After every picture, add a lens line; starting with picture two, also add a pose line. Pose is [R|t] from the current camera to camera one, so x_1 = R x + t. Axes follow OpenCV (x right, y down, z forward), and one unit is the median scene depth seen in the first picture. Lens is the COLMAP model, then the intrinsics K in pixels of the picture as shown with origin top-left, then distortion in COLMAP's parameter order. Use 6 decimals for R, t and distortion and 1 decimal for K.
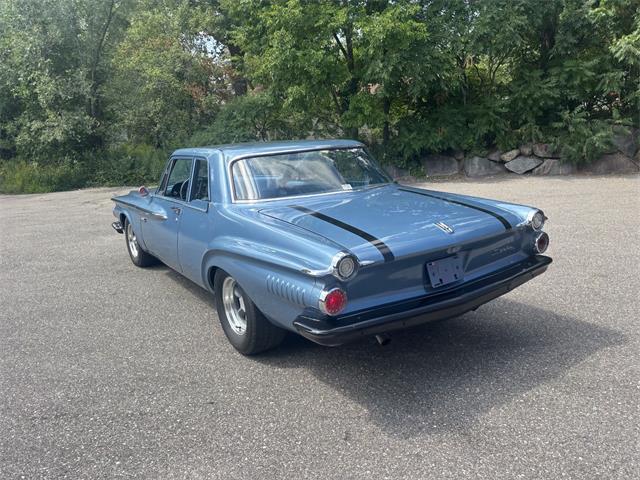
lens RADIAL K [[482.6, 0, 320.0], [0, 482.6, 240.0], [0, 0, 1]] dist [0.040099, -0.032416]
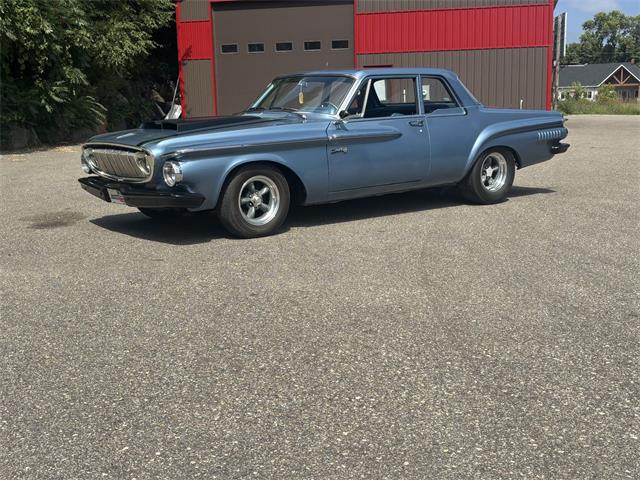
lens RADIAL K [[782.5, 0, 321.4], [0, 782.5, 256.5], [0, 0, 1]] dist [0.101692, -0.221679]
pose [[-0.056138, -0.152777, 0.986665, -0.702006], [0.243281, 0.956345, 0.161924, -0.037770], [-0.968330, 0.249127, -0.016520, 0.438912]]
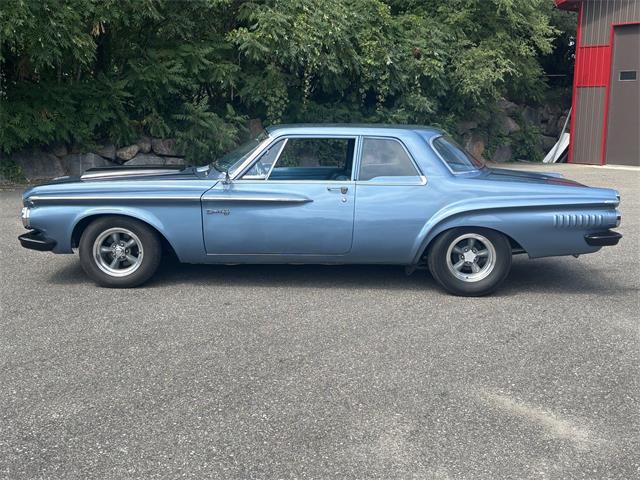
lens RADIAL K [[785.0, 0, 320.0], [0, 785.0, 240.0], [0, 0, 1]] dist [0.139728, -0.406466]
pose [[0.562243, -0.074698, 0.823592, -0.544265], [0.135973, 0.990708, -0.002970, 0.012507], [-0.815717, 0.113657, 0.567176, 0.048468]]
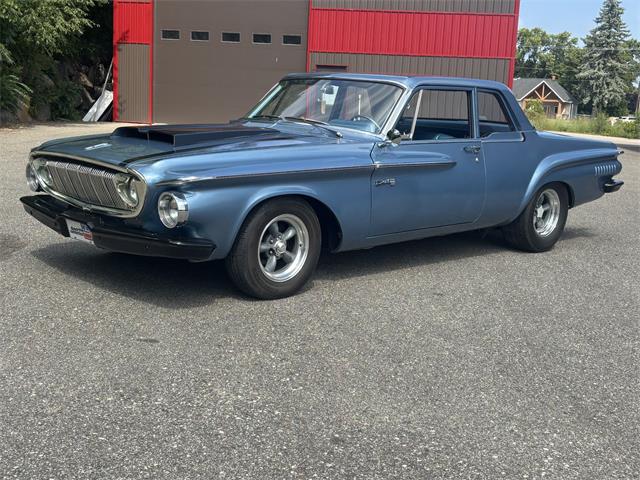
lens RADIAL K [[785.0, 0, 320.0], [0, 785.0, 240.0], [0, 0, 1]] dist [0.139728, -0.406466]
pose [[-0.152855, -0.142237, 0.977959, -0.552466], [0.177241, 0.969597, 0.168724, -0.063334], [-0.972225, 0.199125, -0.122998, 0.489512]]
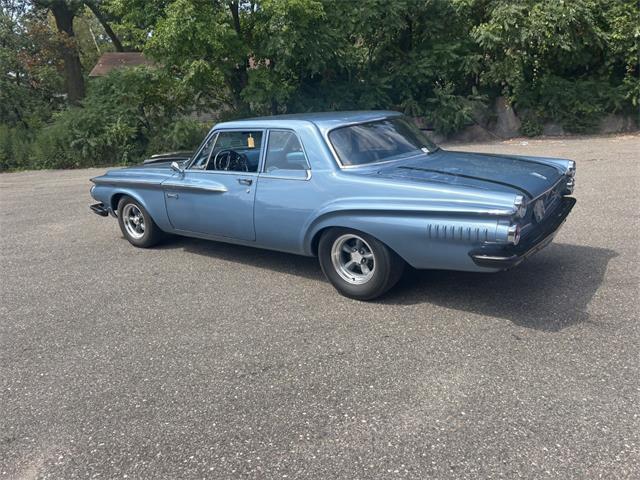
lens RADIAL K [[482.6, 0, 320.0], [0, 482.6, 240.0], [0, 0, 1]] dist [0.040099, -0.032416]
pose [[0.943313, -0.093761, 0.318386, -0.163404], [0.079320, 0.995157, 0.058054, 0.005139], [-0.322288, -0.029509, 0.946182, -0.011405]]
